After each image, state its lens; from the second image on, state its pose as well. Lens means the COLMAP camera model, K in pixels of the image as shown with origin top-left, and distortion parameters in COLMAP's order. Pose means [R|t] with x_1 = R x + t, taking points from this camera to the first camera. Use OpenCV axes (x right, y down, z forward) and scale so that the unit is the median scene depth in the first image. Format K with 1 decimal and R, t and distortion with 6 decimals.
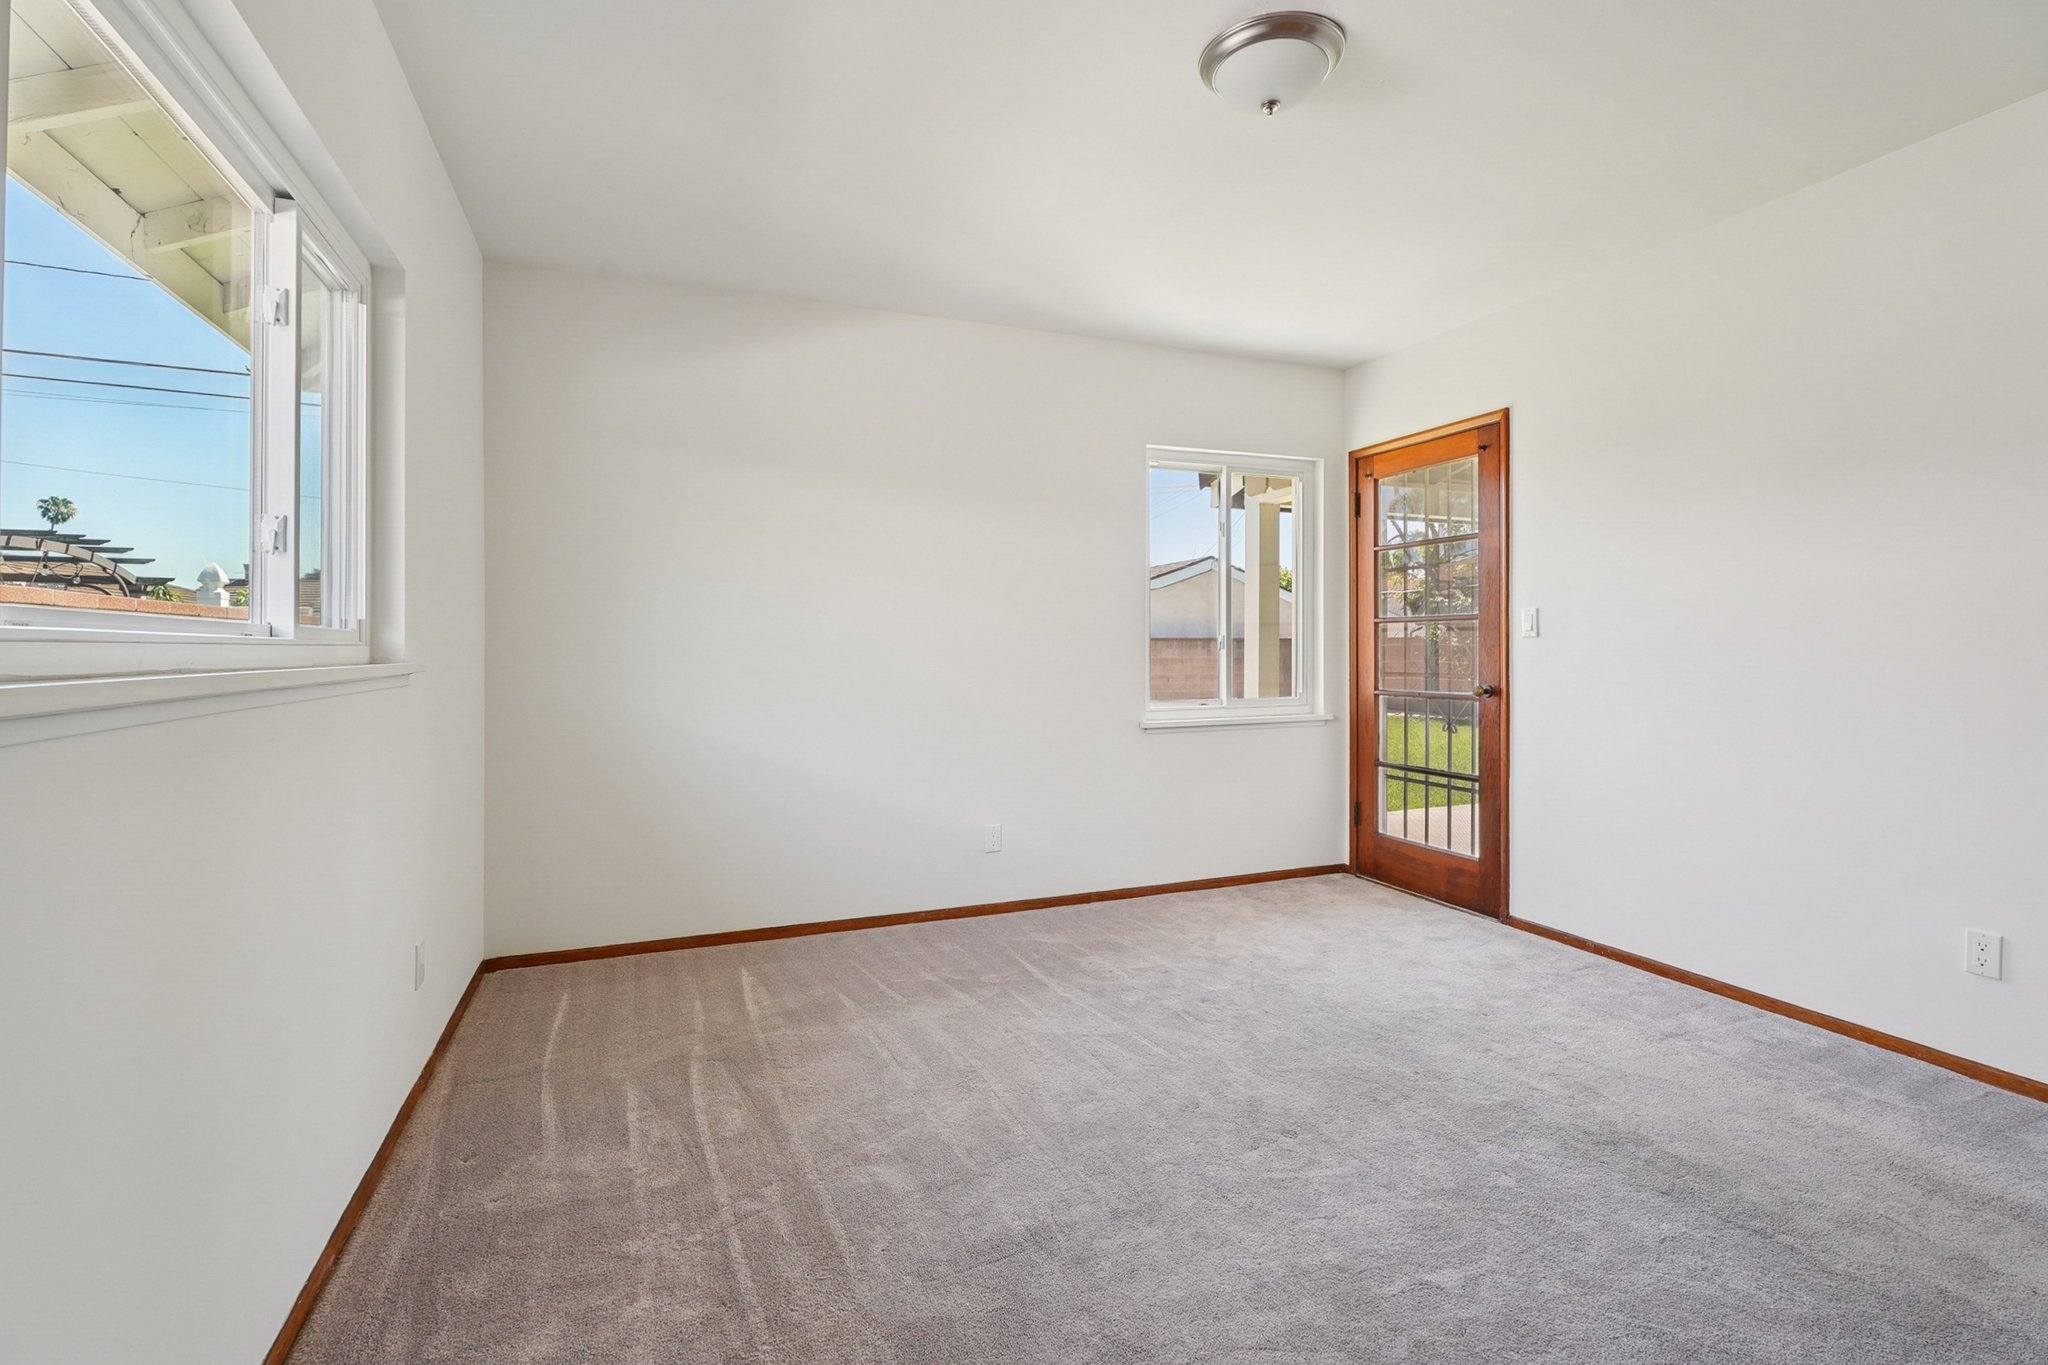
lens RADIAL K [[933.7, 0, 1030.1], [0, 933.7, 651.0], [0, 0, 1]] dist [-0.000209, 0.000146]
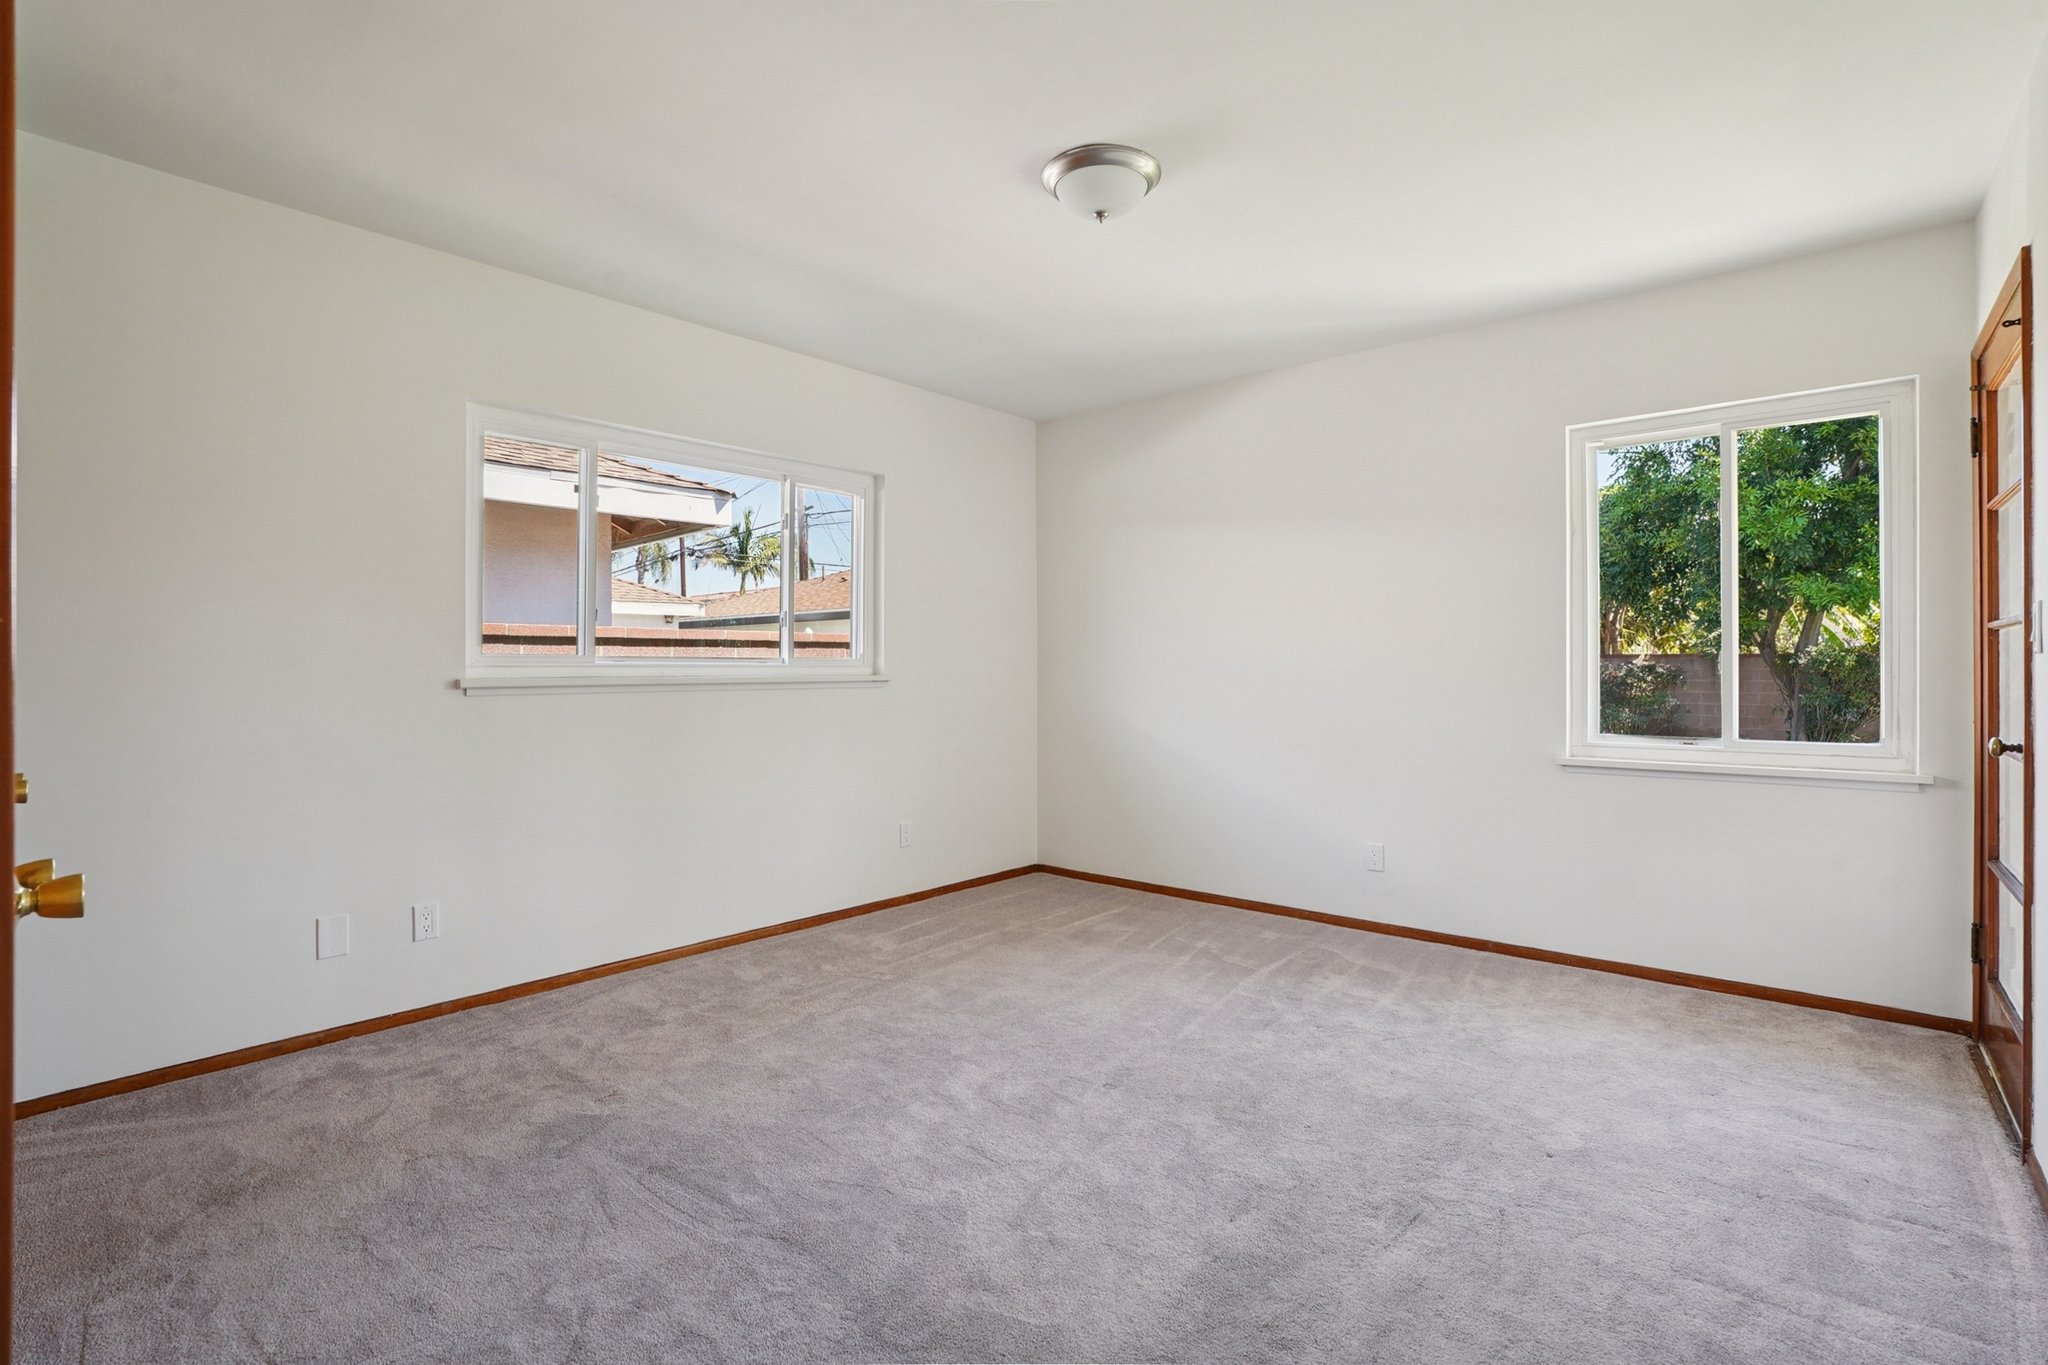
lens RADIAL K [[936.5, 0, 1022.3], [0, 936.5, 664.0], [0, 0, 1]] dist [-0.011182, 0.000118]
pose [[0.470341, 0.000250, -0.882485, 0.848575], [-0.002949, 0.999995, -0.001288, -0.006902], [0.882480, 0.003208, 0.470339, 0.236834]]
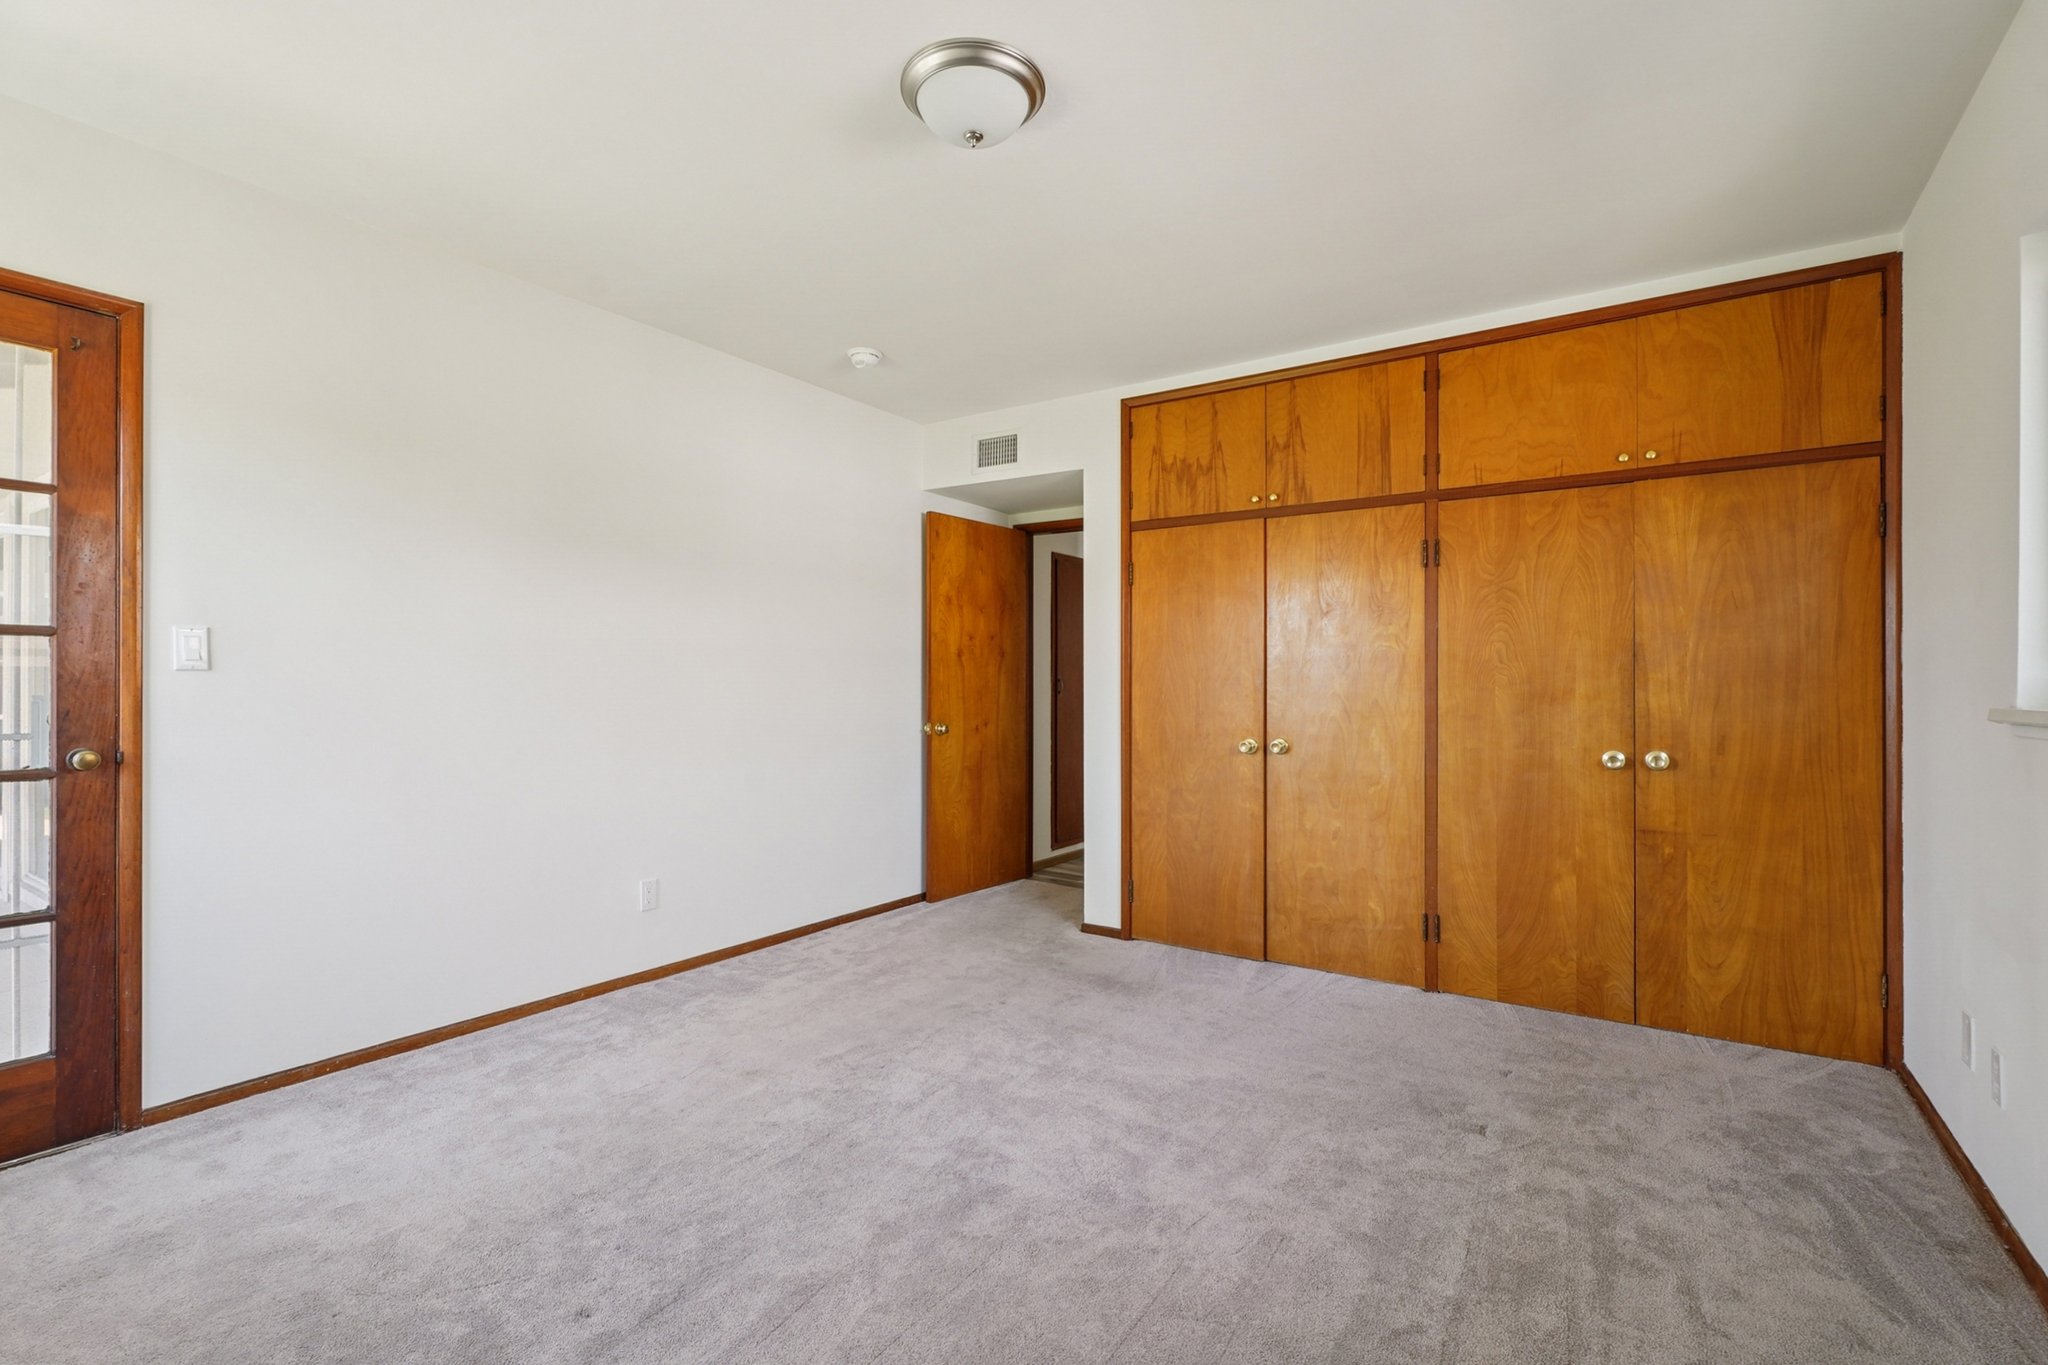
lens RADIAL K [[931.5, 0, 1014.6], [0, 931.5, 678.9], [0, 0, 1]] dist [0.000152, 0.000477]
pose [[-0.562531, -0.000904, 0.826775, -0.402958], [-0.008986, 0.999947, -0.005021, -0.012927], [-0.826727, -0.010254, -0.562510, 1.035370]]
